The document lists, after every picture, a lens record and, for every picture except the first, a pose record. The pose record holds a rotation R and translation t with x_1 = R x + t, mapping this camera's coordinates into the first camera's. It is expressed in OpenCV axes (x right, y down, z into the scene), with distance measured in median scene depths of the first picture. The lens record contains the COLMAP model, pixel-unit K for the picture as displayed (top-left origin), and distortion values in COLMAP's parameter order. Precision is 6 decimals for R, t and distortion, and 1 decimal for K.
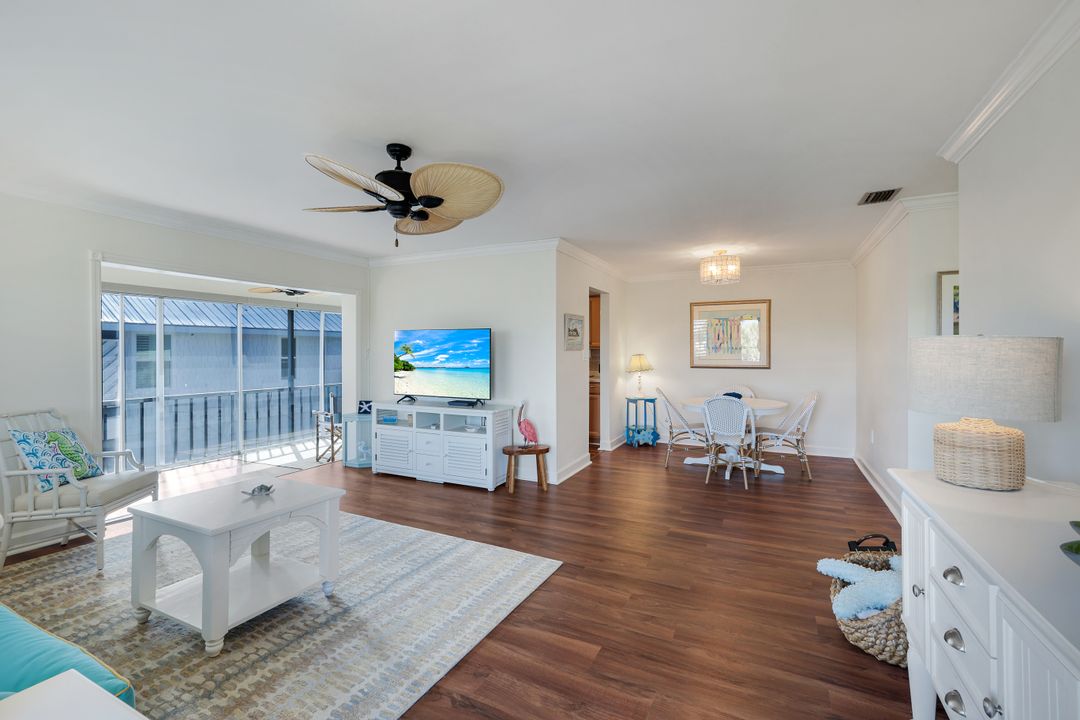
lens RADIAL K [[475.2, 0, 542.3], [0, 475.2, 353.3], [0, 0, 1]] dist [0.003666, -0.000521]
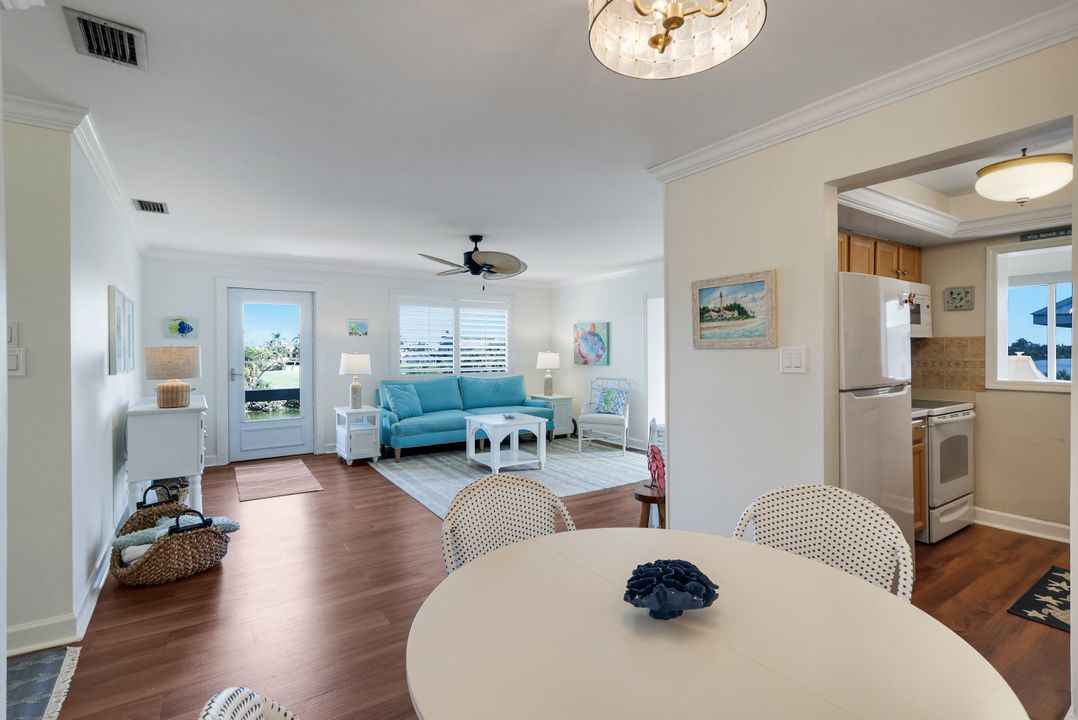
lens RADIAL K [[514.2, 0, 537.4], [0, 514.2, 351.3], [0, 0, 1]] dist [0.001918, 0.000279]
pose [[-0.502853, 0.004045, -0.864363, 0.636232], [-0.002679, 0.999977, 0.006238, -0.006411], [0.864368, 0.005453, -0.502830, 1.104976]]
